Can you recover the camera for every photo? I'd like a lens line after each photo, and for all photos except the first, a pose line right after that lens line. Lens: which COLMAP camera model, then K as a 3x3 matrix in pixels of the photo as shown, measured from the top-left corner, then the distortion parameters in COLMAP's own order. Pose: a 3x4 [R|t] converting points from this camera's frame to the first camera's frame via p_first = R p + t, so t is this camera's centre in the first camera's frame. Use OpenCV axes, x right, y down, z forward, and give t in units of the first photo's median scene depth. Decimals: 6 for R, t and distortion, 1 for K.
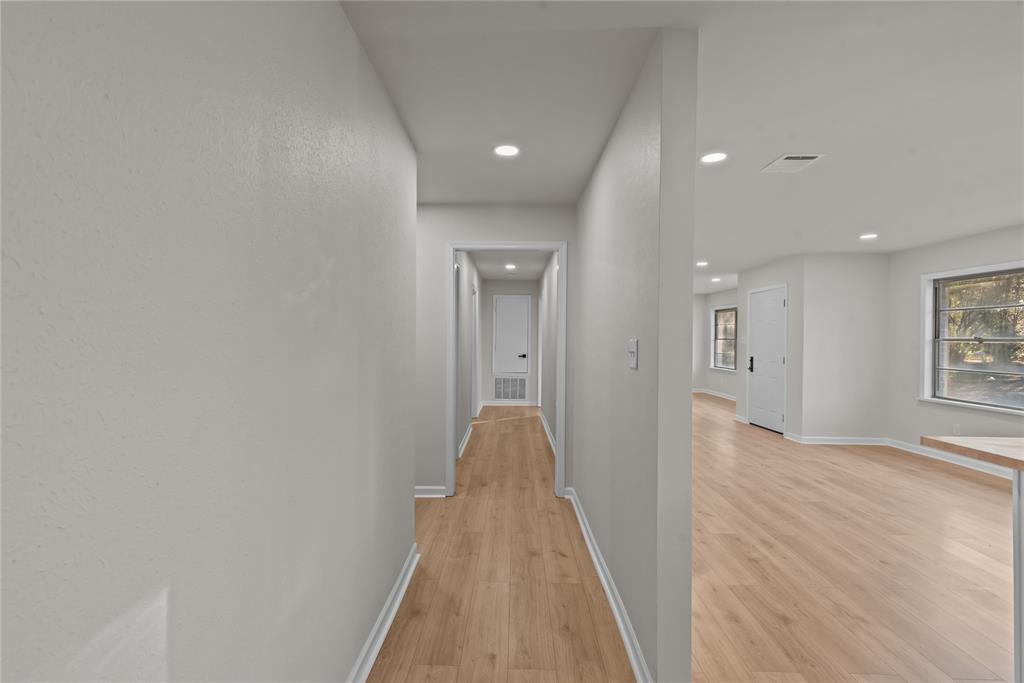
lens RADIAL K [[459.1, 0, 512.0], [0, 459.1, 341.5], [0, 0, 1]] dist [0.008395, -0.000085]
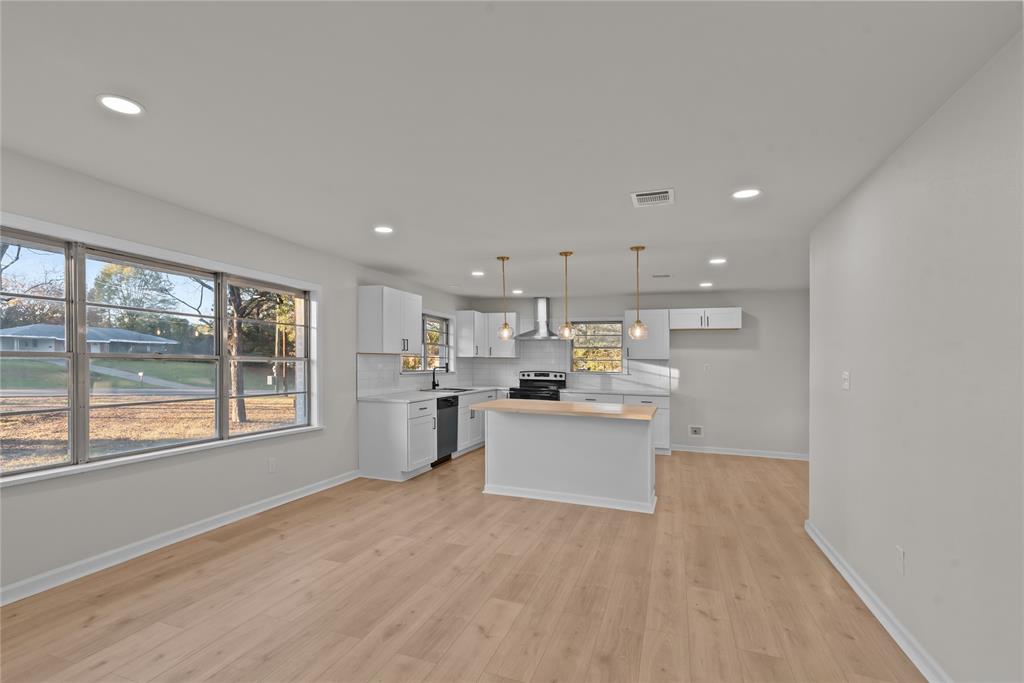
lens RADIAL K [[499.4, 0, 431.2], [0, 499.4, 341.4], [0, 0, 1]] dist [-0.001317, -0.000287]
pose [[-0.904978, -0.000516, 0.425459, 0.303247], [-0.013665, 0.999519, -0.027852, -0.007513], [-0.425239, -0.031019, -0.904549, 1.188306]]
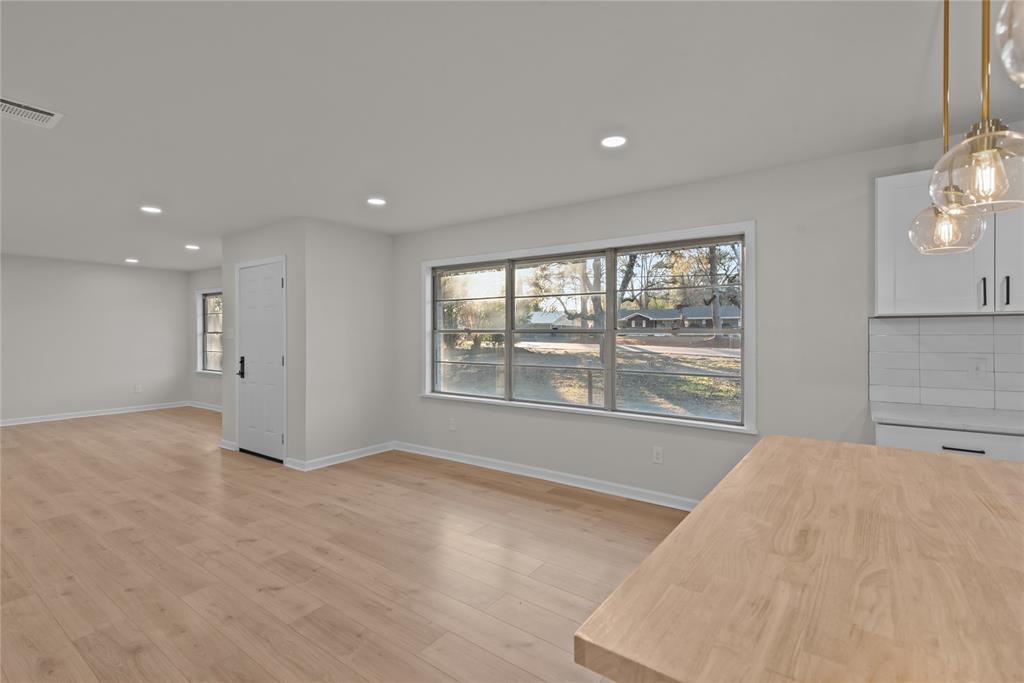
lens RADIAL K [[473.5, 0, 510.2], [0, 473.5, 334.1], [0, 0, 1]] dist [0.018249, 0.000159]
pose [[0.581770, -0.010875, 0.813281, 0.217459], [0.011744, 0.999919, 0.004971, -0.001355], [-0.813269, 0.006659, 0.581850, 0.308264]]
